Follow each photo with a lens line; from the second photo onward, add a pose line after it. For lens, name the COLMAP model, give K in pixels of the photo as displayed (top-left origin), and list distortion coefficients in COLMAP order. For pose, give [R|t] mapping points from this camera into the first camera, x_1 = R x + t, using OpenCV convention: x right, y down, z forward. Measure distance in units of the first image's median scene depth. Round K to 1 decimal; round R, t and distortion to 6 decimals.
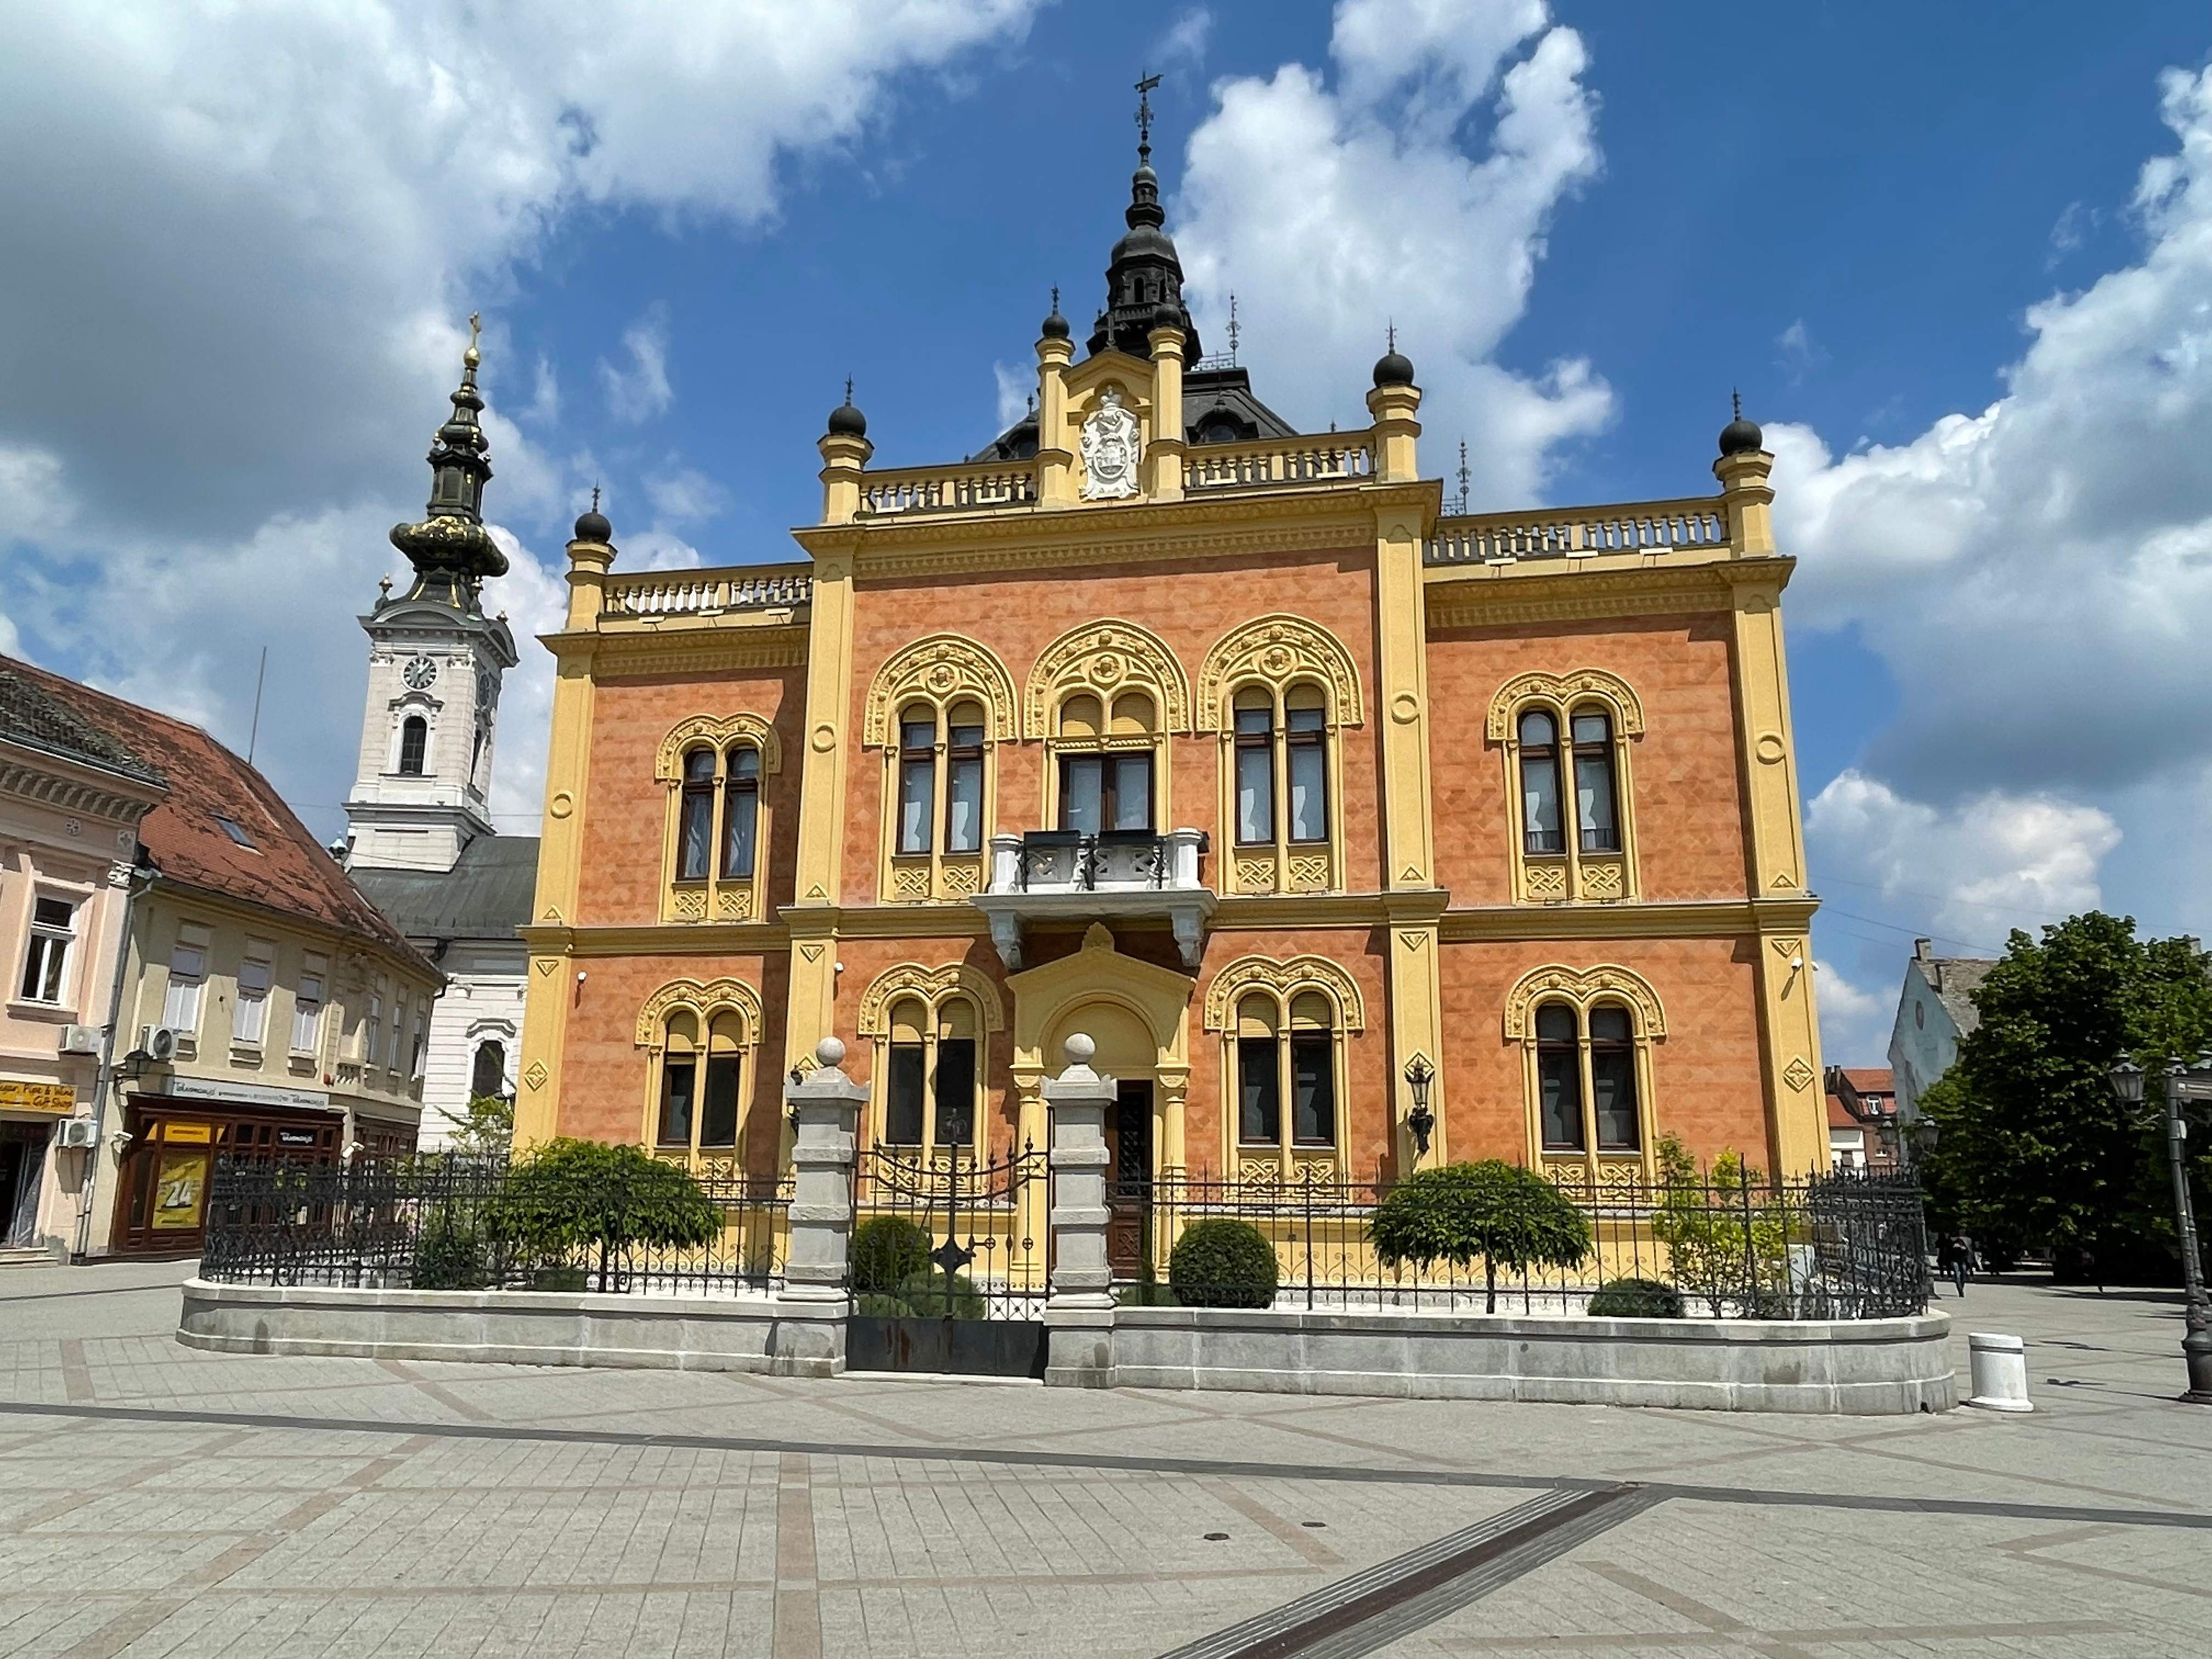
lens RADIAL K [[1573.1, 0, 1106.0], [0, 1573.1, 829.5], [0, 0, 1]] dist [0.034713, -0.076500]
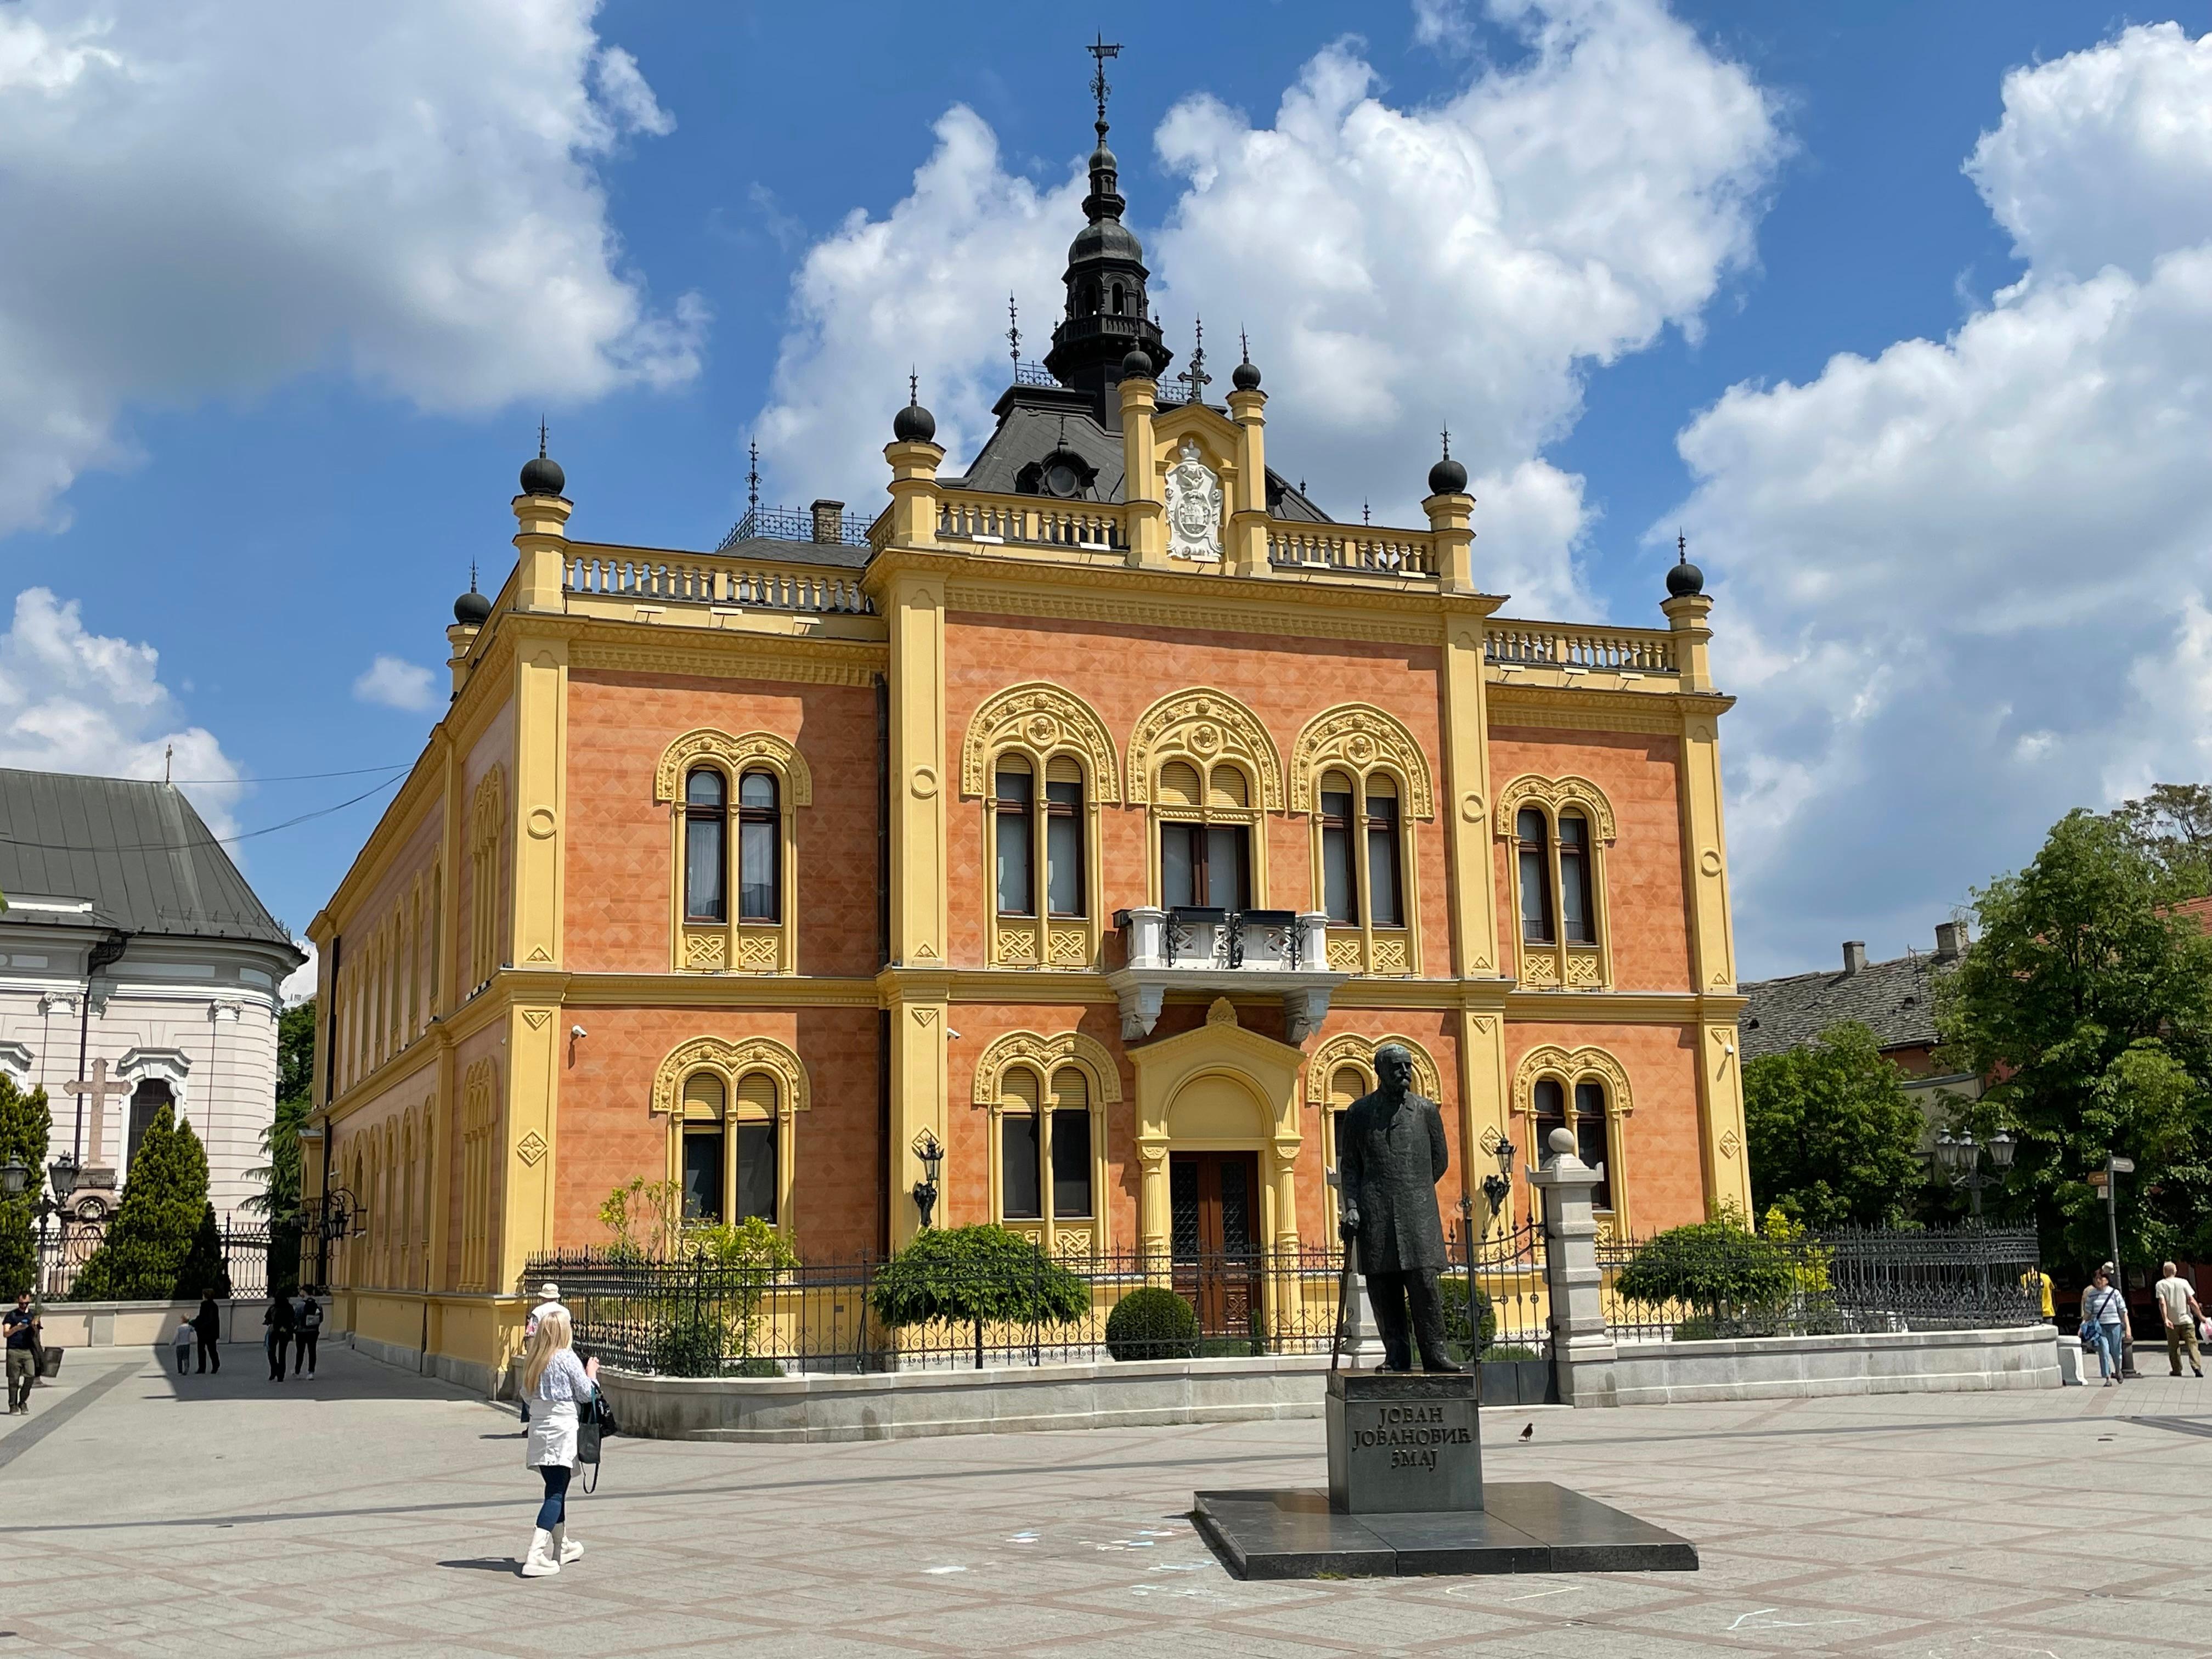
lens RADIAL K [[2359.1, 0, 1106.0], [0, 2359.1, 829.5], [0, 0, 1]] dist [0.115556, -0.182586]
pose [[0.851187, 0.061986, 0.521189, -0.838519], [-0.085748, 0.996083, 0.021574, -0.072645], [-0.517810, -0.063054, 0.853169, -0.248427]]
